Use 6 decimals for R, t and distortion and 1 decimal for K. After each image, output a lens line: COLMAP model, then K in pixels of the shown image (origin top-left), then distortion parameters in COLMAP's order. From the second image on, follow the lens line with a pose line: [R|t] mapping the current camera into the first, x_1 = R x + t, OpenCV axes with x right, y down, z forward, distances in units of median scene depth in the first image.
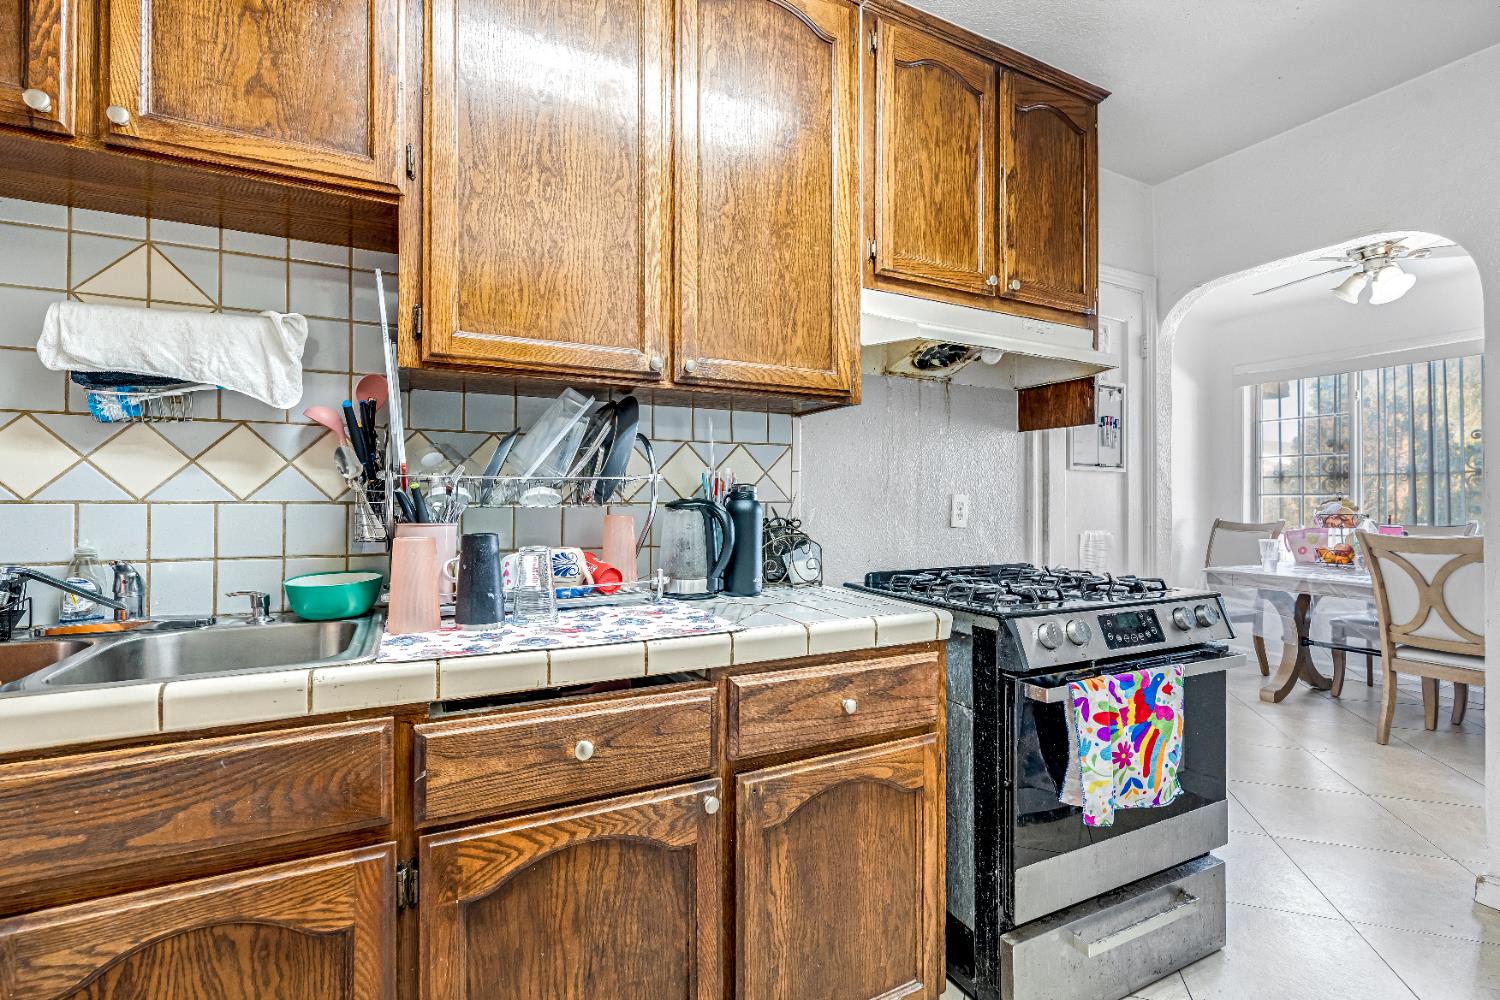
lens RADIAL K [[683.8, 0, 758.0], [0, 683.8, 499.3], [0, 0, 1]] dist [-0.006364, 0.001611]
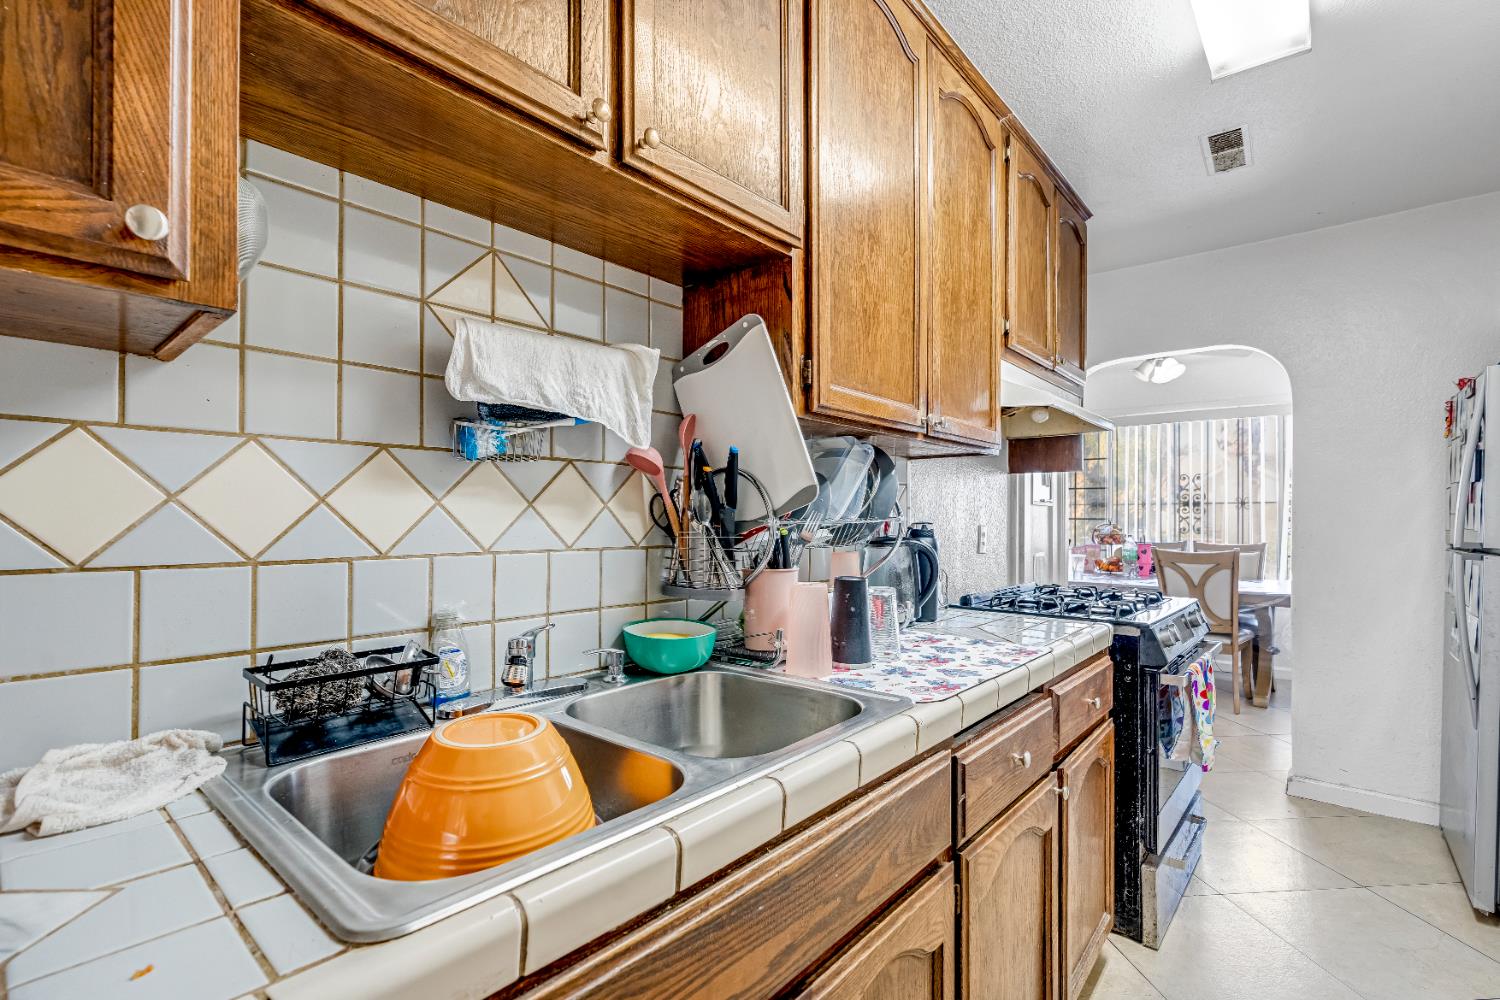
lens RADIAL K [[683.8, 0, 801.0], [0, 683.8, 515.0], [0, 0, 1]] dist [-0.006364, 0.001611]
pose [[0.916405, 0.004211, 0.400230, -0.852635], [-0.004180, 0.999991, -0.000951, -0.042853], [-0.400230, -0.000801, 0.916414, 0.053668]]
